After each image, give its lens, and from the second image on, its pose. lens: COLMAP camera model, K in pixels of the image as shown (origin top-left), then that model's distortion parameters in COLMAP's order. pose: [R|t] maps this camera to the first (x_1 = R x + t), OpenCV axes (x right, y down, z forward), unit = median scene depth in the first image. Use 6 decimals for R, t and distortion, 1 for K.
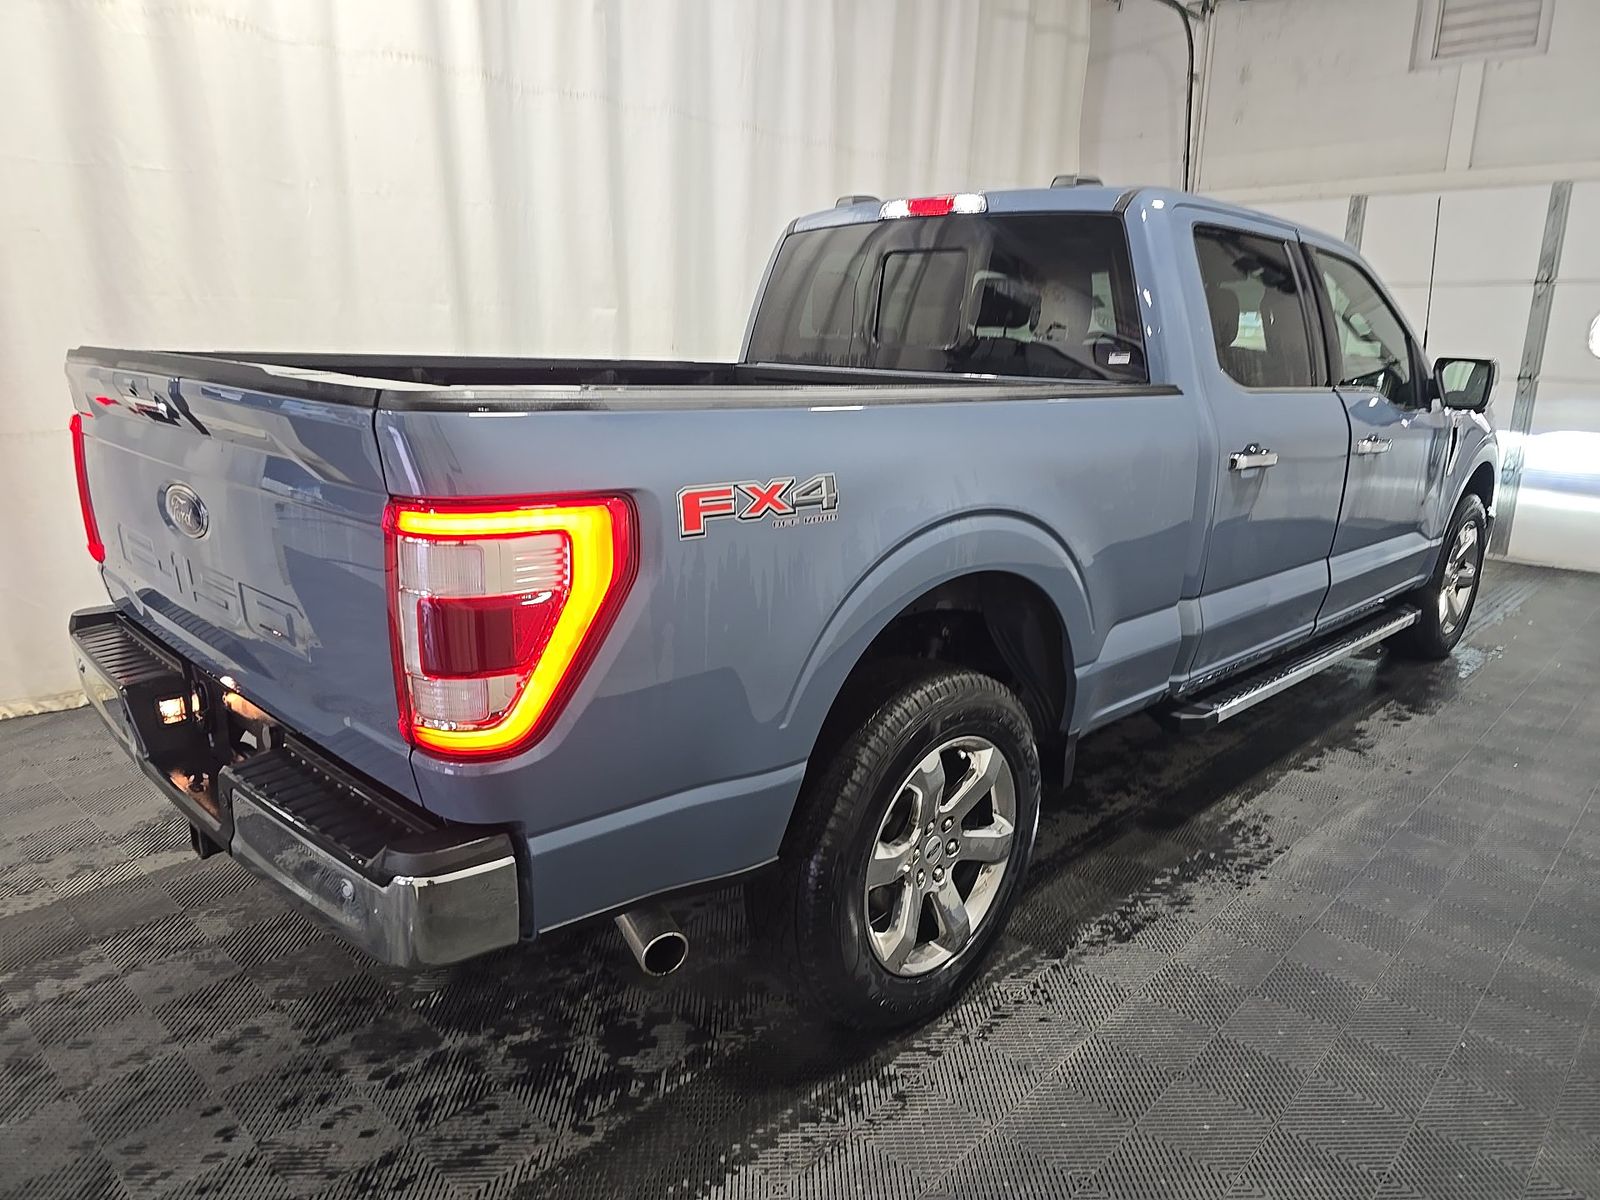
lens RADIAL K [[1063.8, 0, 807.0], [0, 1063.8, 590.7], [0, 0, 1]] dist [0.021072, -0.013792]
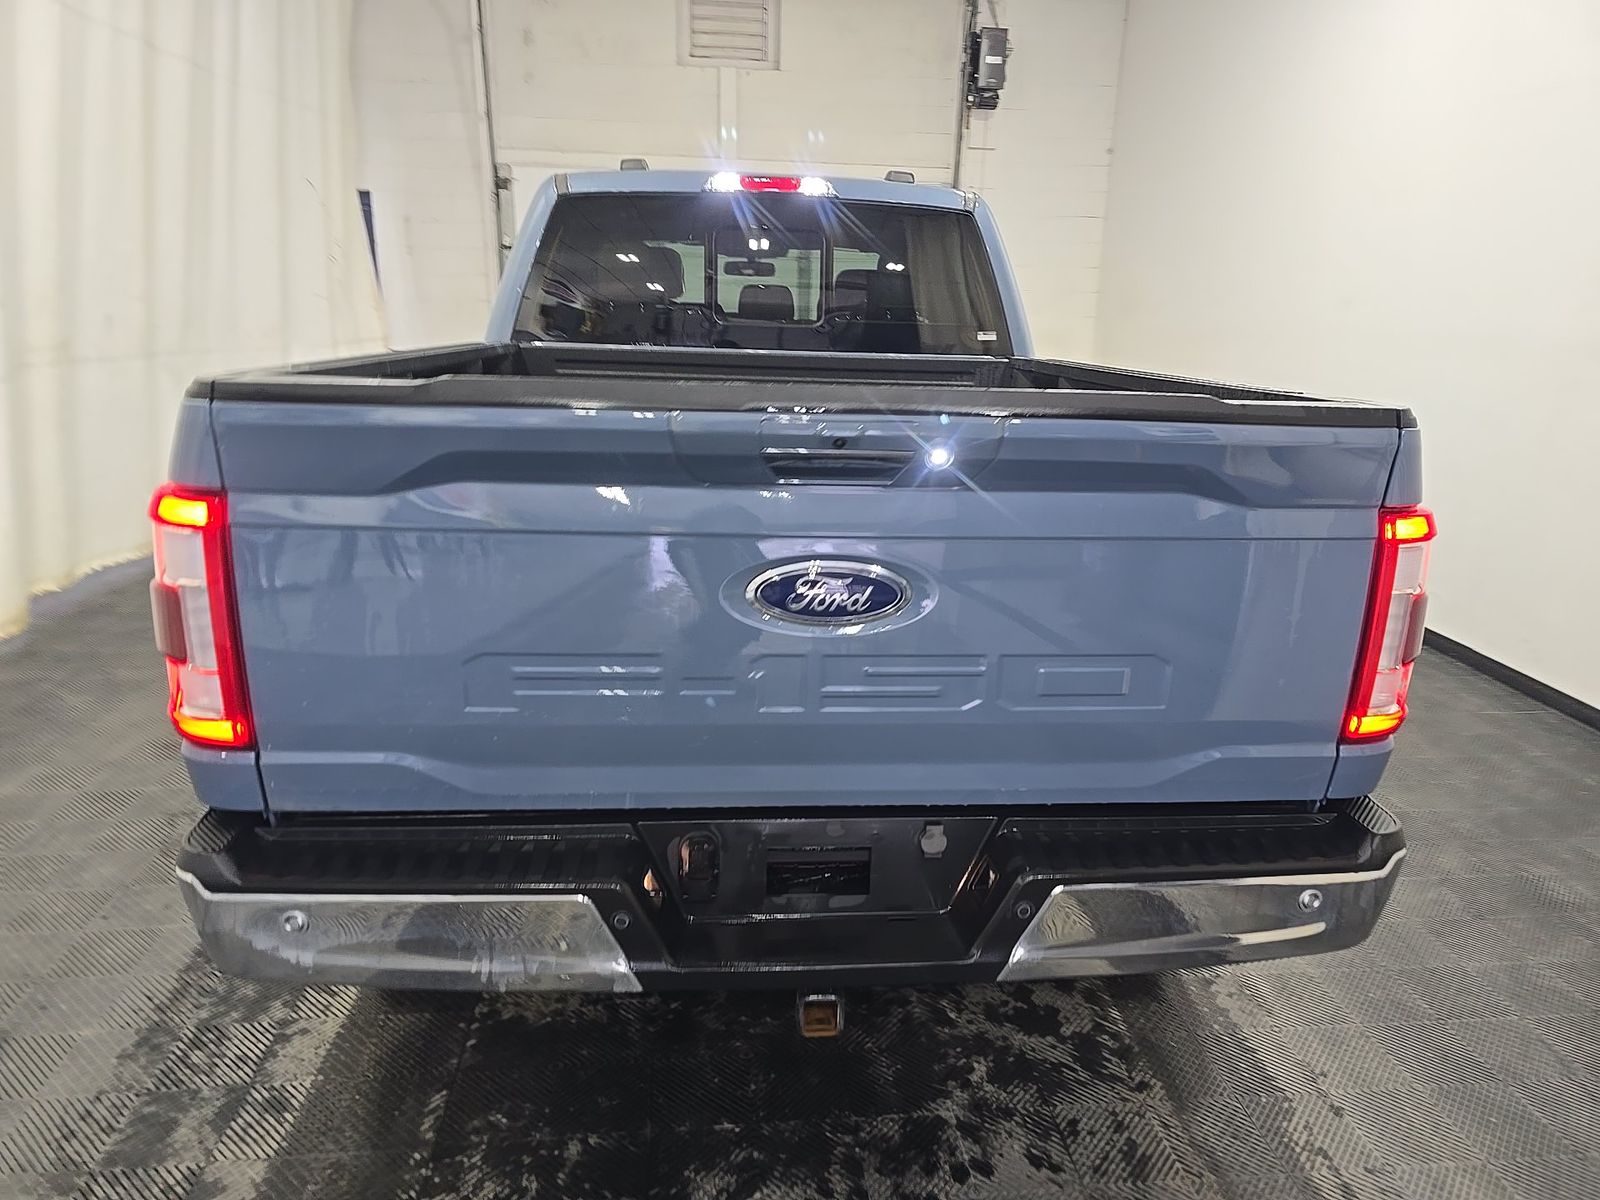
lens RADIAL K [[1063.8, 0, 808.1], [0, 1063.8, 605.1], [0, 0, 1]] dist [0.021072, -0.013792]
pose [[0.661236, -0.205391, 0.721513, -0.678246], [0.162222, 0.978182, 0.129787, -0.098744], [-0.732428, 0.031226, 0.680128, 0.308724]]
